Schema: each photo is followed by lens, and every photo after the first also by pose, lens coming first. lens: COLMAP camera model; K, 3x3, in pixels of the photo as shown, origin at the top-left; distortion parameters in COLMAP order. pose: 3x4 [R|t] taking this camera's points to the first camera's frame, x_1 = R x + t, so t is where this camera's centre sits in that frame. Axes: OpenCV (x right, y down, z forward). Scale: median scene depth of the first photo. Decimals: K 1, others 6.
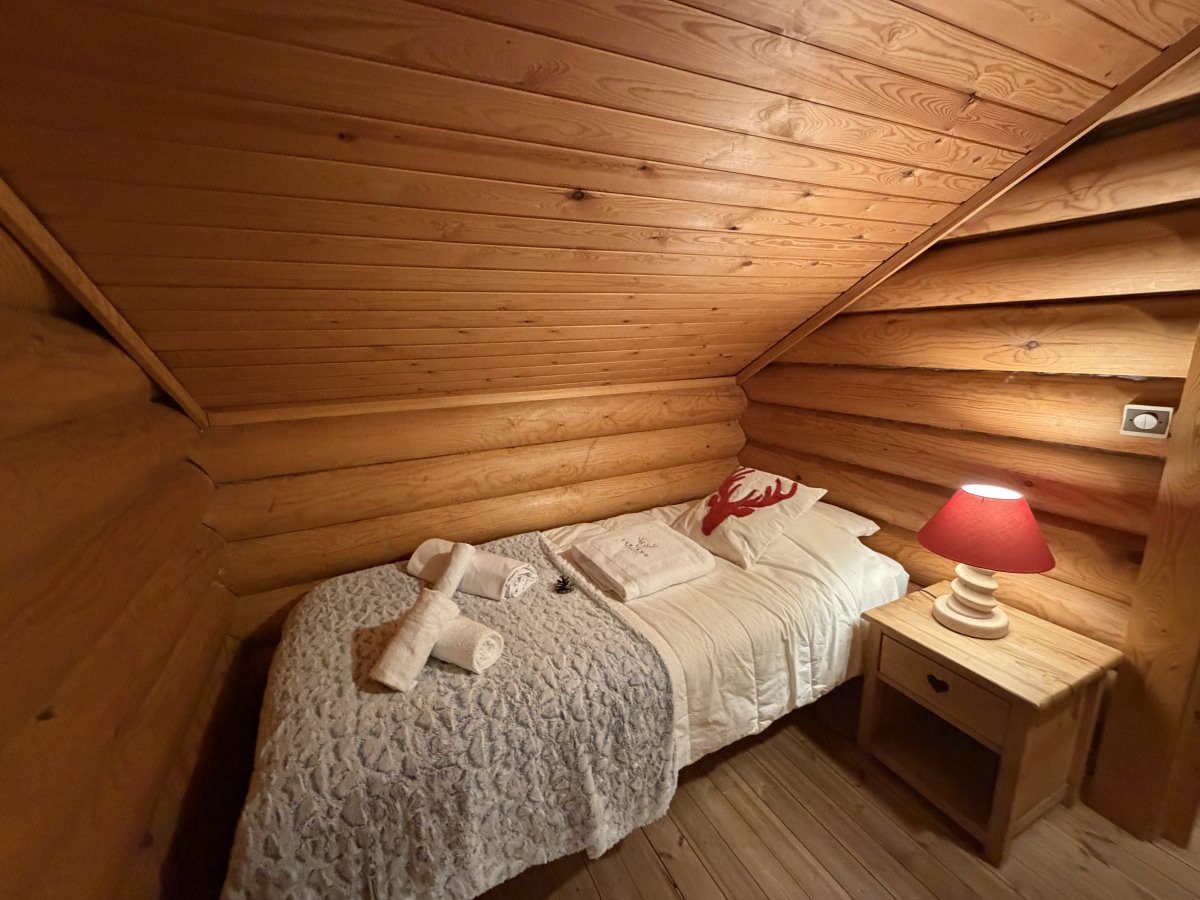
lens RADIAL K [[477.1, 0, 600.2], [0, 477.1, 450.4], [0, 0, 1]] dist [-0.000058, 0.000289]
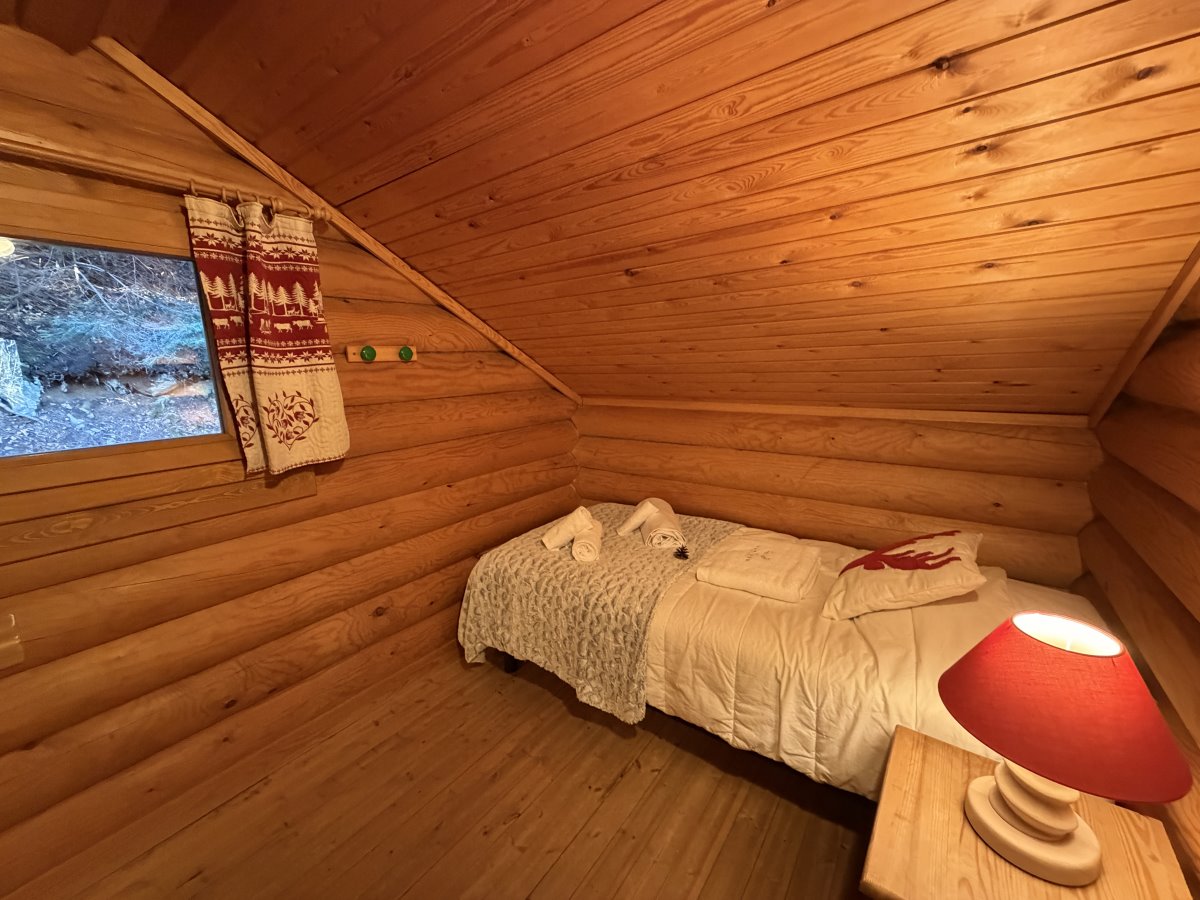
lens RADIAL K [[477.1, 0, 601.8], [0, 477.1, 451.7], [0, 0, 1]] dist [-0.000058, 0.000289]
pose [[0.458603, 0.180485, -0.870120, 0.928627], [-0.189969, 0.976434, 0.102412, -0.077339], [0.868098, 0.118329, 0.482082, 0.169011]]
